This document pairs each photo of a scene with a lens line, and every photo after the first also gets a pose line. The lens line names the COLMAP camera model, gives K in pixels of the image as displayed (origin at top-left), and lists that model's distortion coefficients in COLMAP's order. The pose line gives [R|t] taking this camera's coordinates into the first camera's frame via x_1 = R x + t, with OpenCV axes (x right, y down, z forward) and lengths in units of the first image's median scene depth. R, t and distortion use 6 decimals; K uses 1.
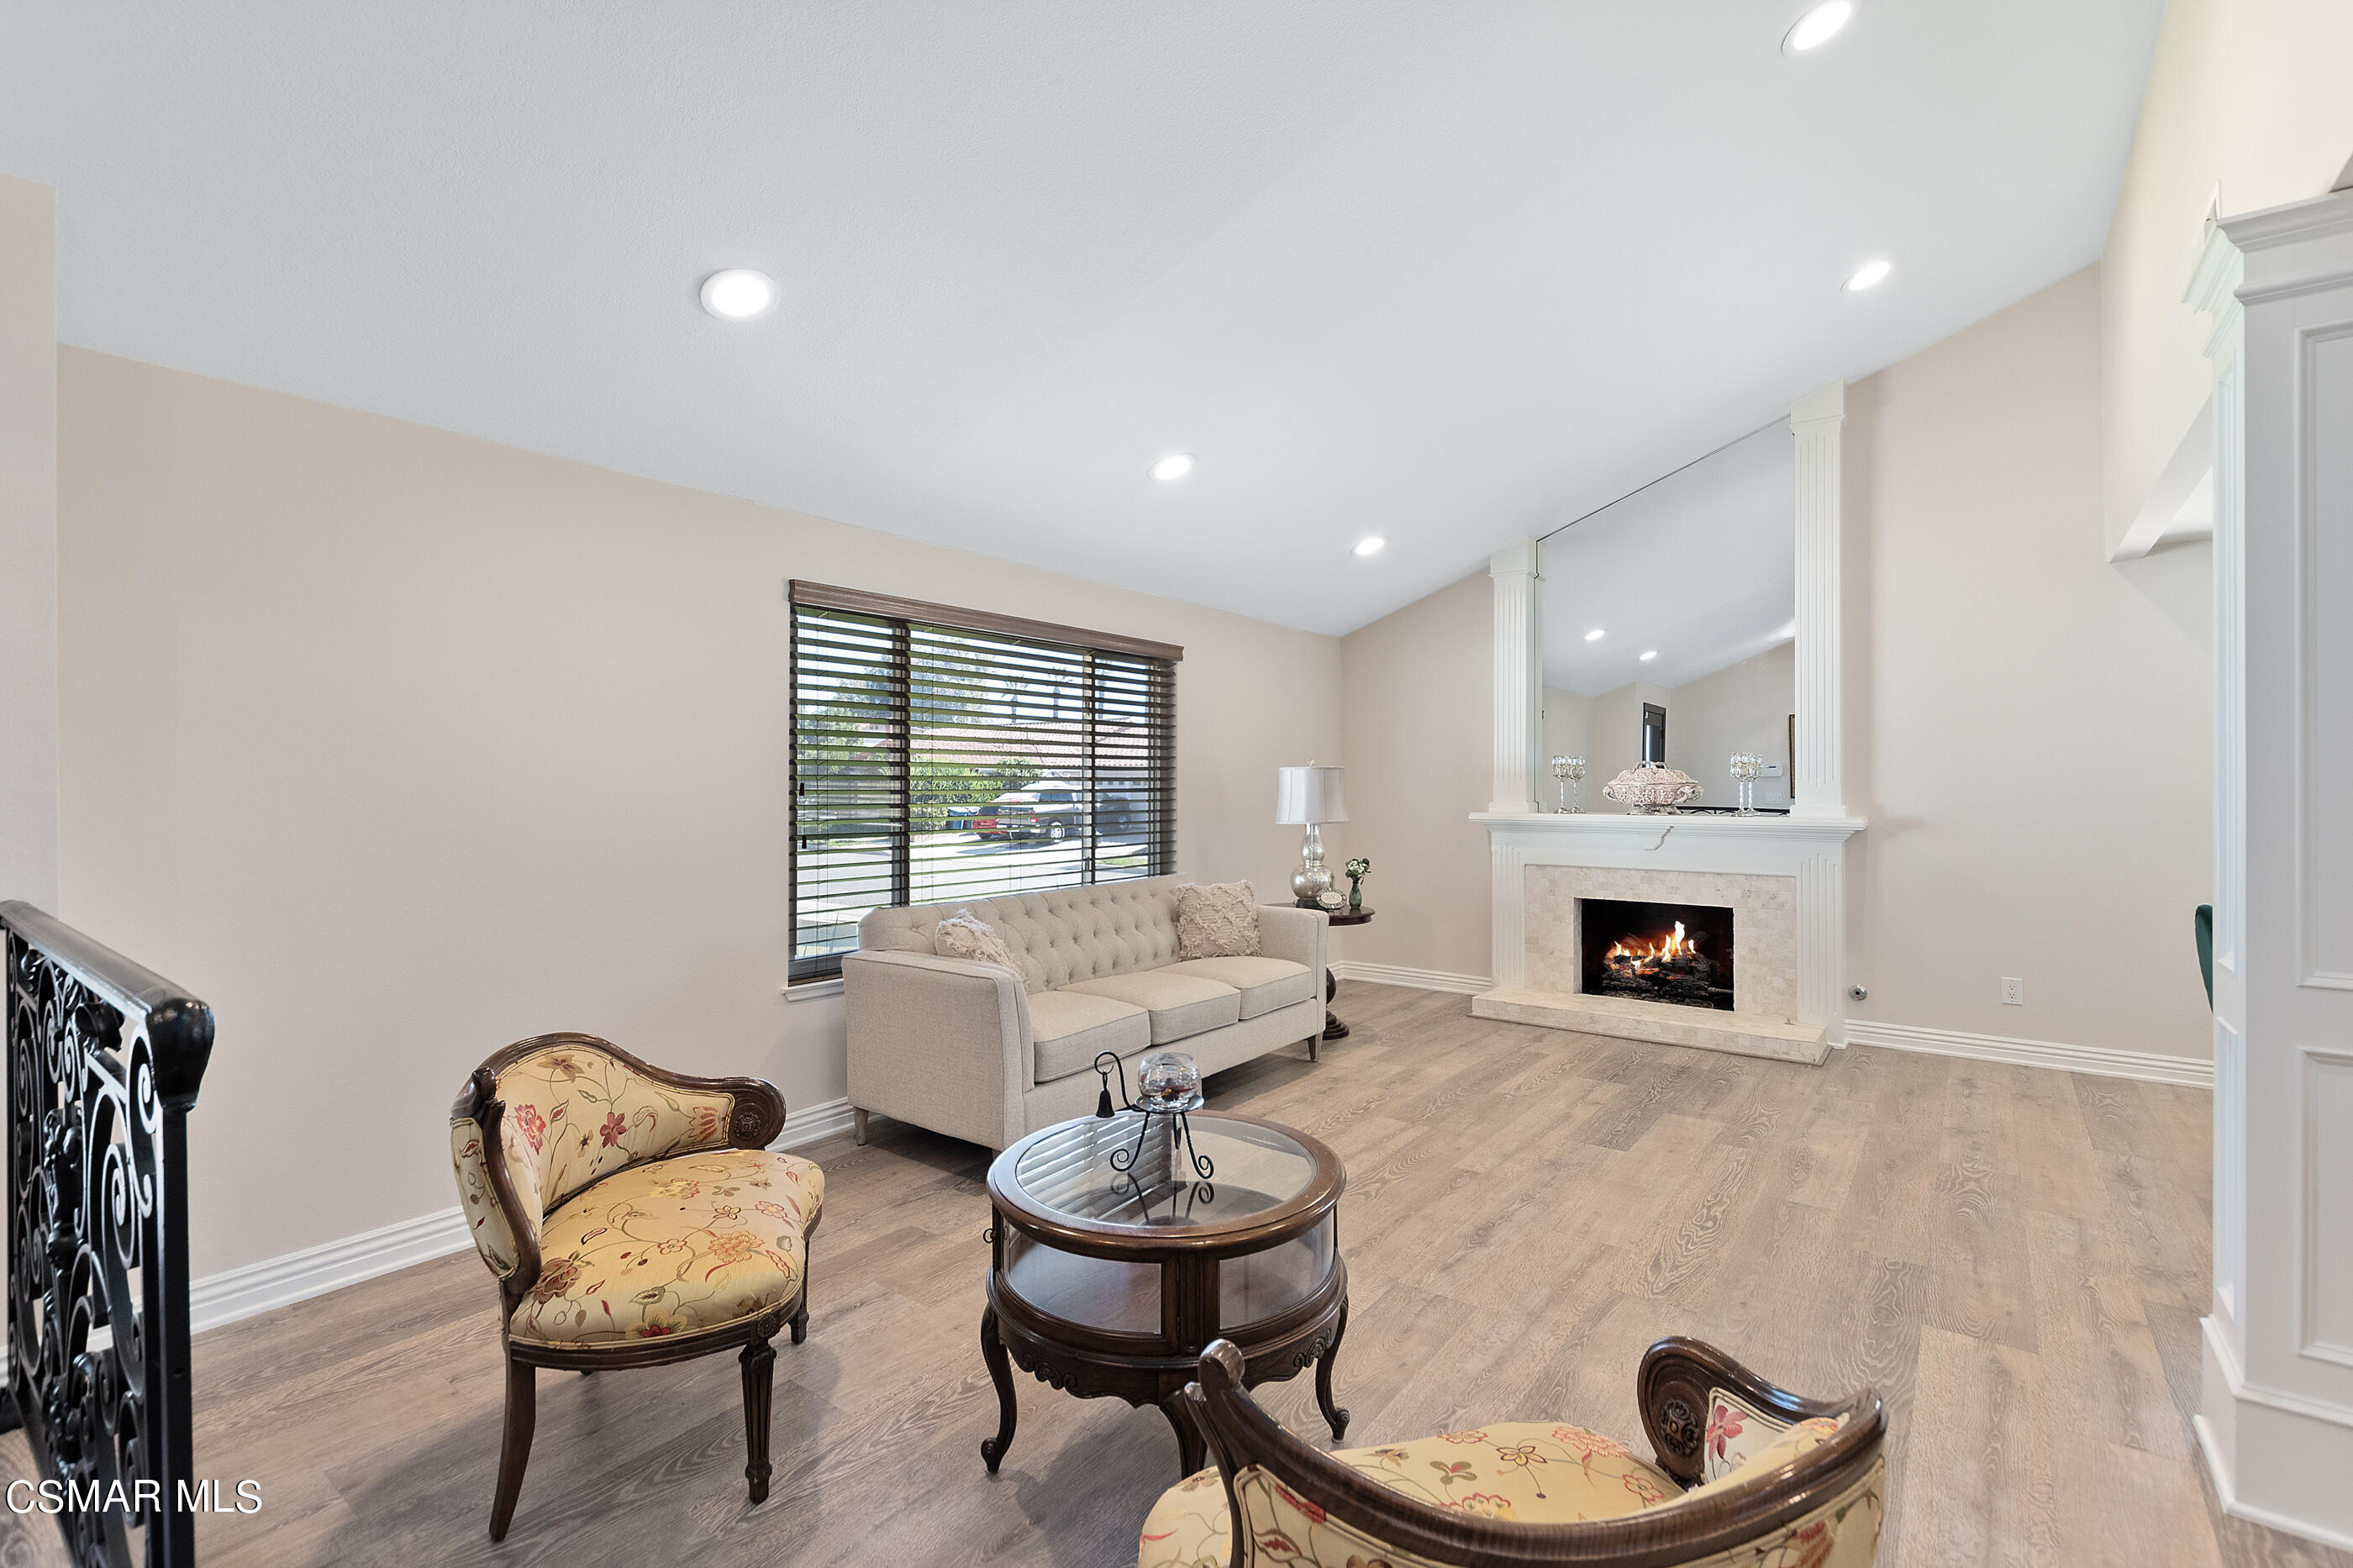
lens RADIAL K [[1069.8, 0, 1164.2], [0, 1069.8, 777.0], [0, 0, 1]] dist [0.003041, 0.000423]
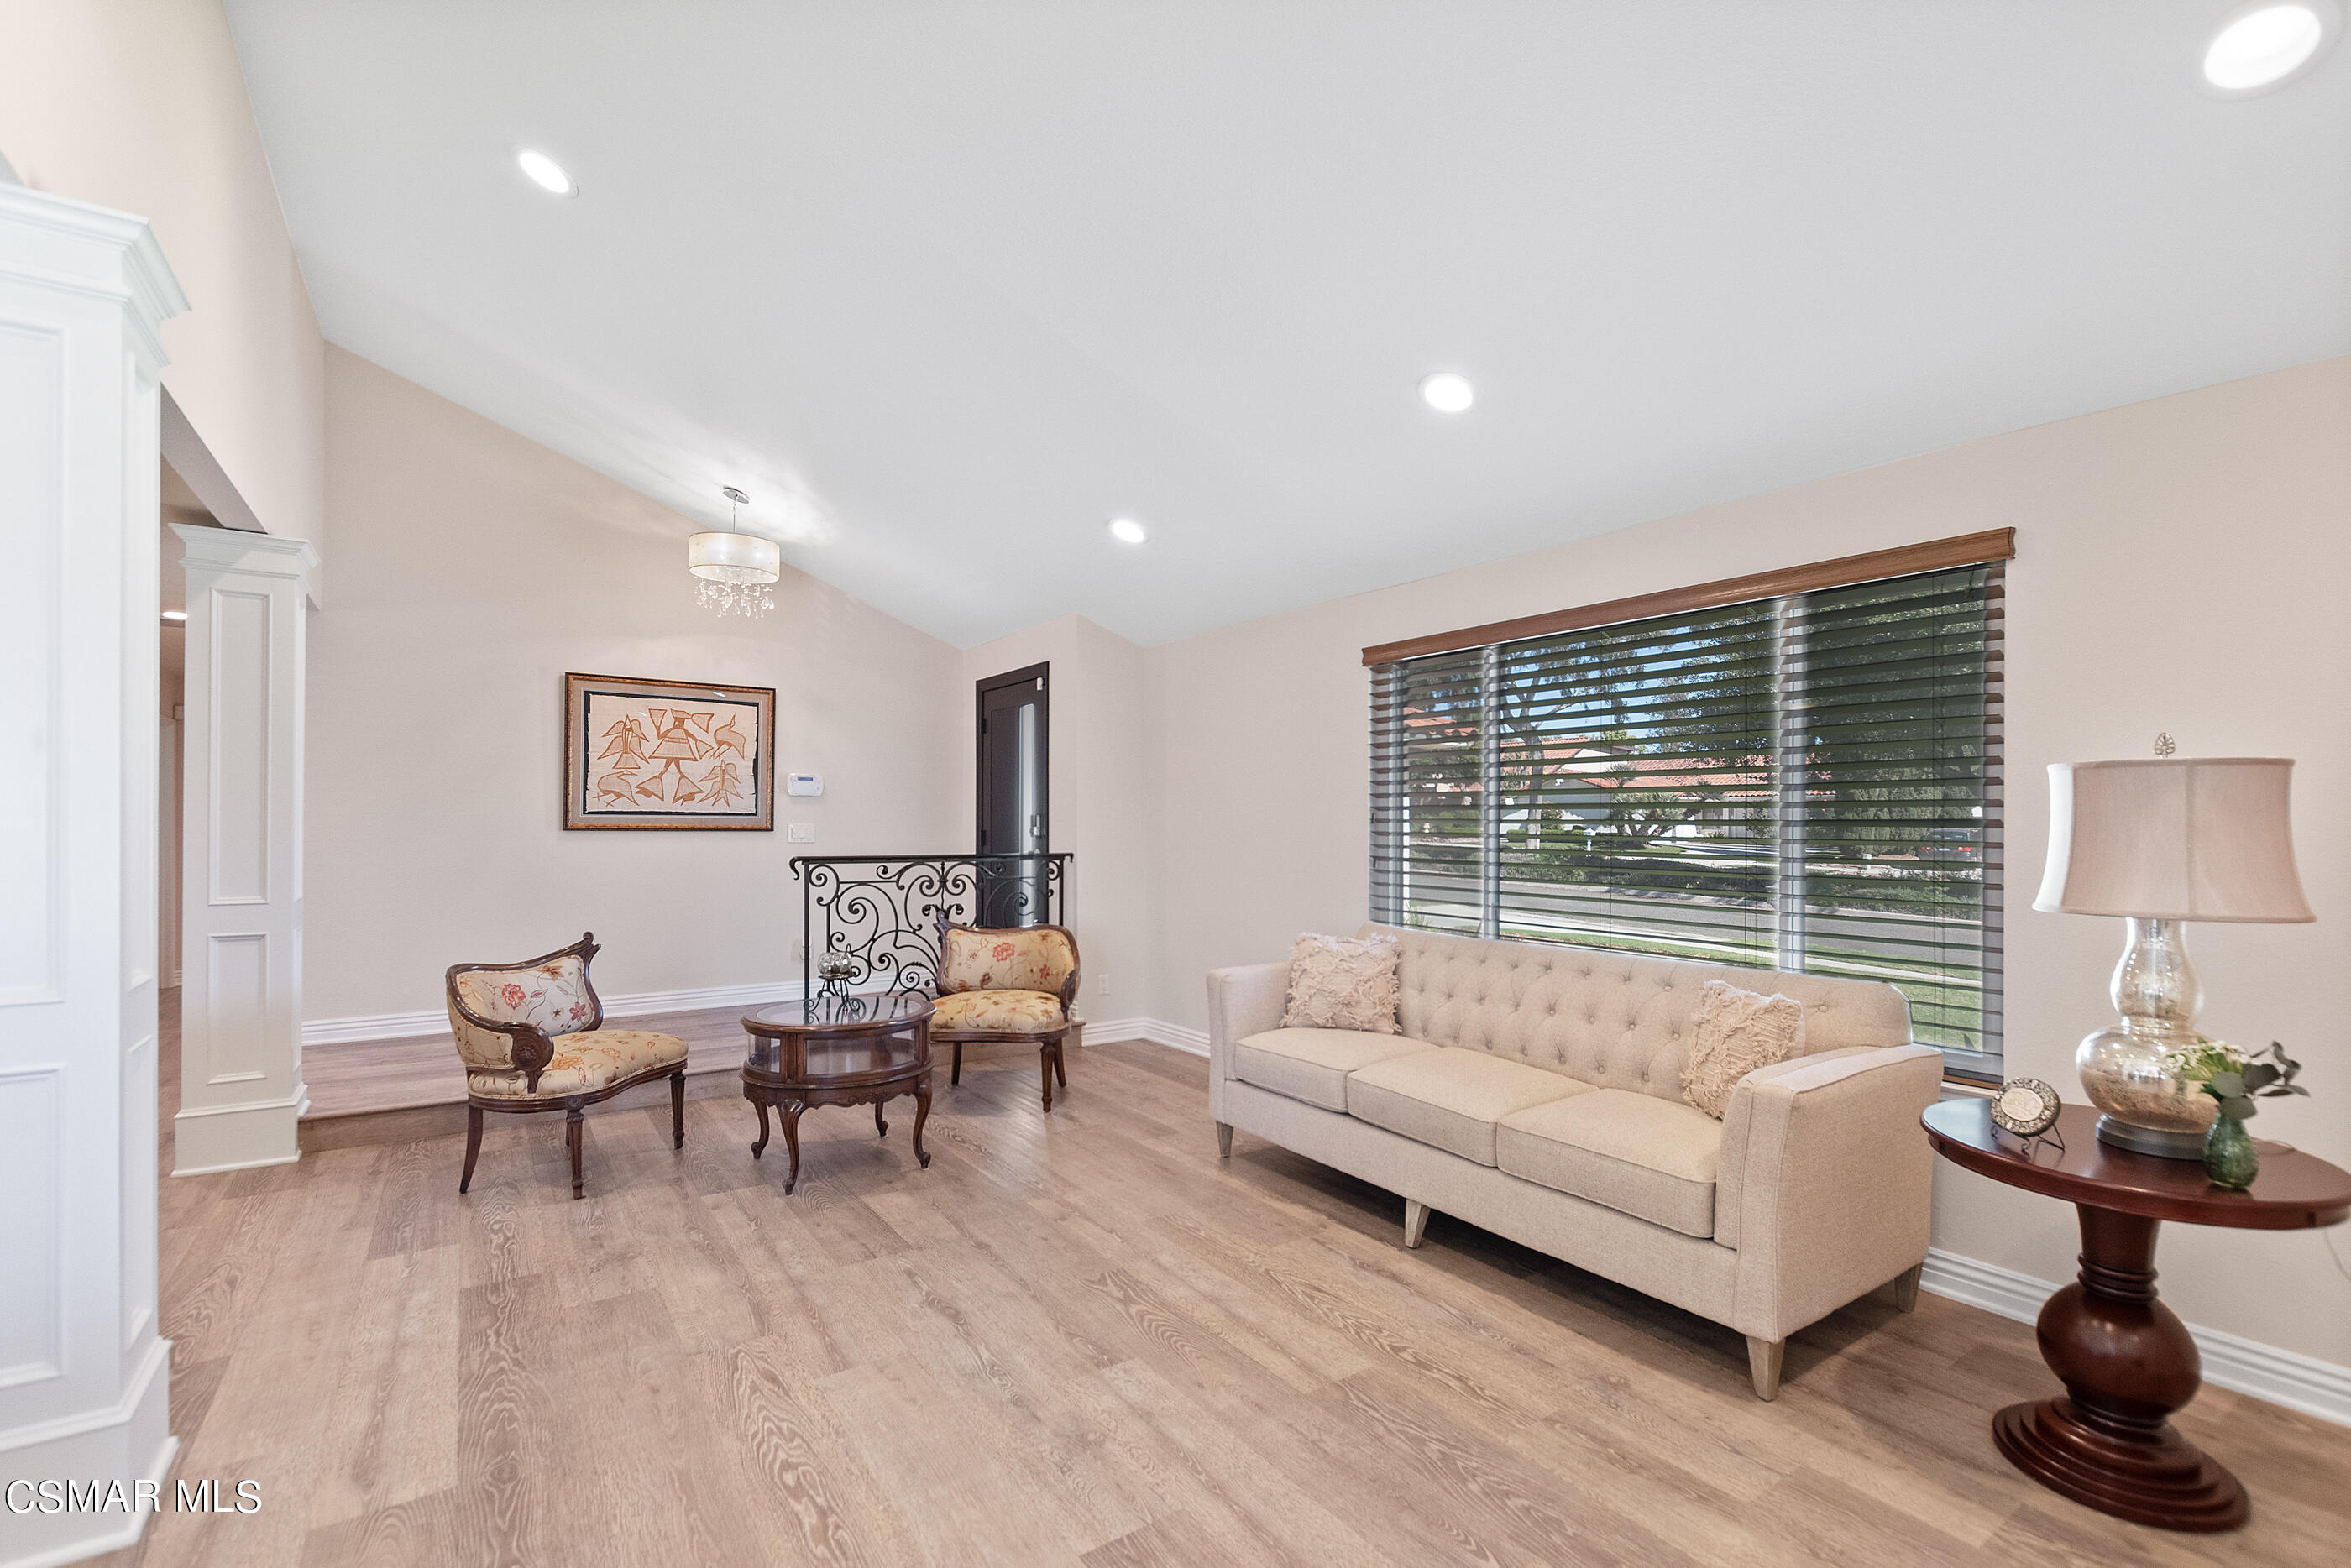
lens RADIAL K [[1023.4, 0, 1180.3], [0, 1023.4, 795.5], [0, 0, 1]] dist [-0.000992, -0.000323]
pose [[-0.303462, -0.023928, -0.952543, 0.873365], [-0.002262, 0.999700, -0.024391, 0.015493], [0.952841, -0.005247, -0.303426, 1.191946]]
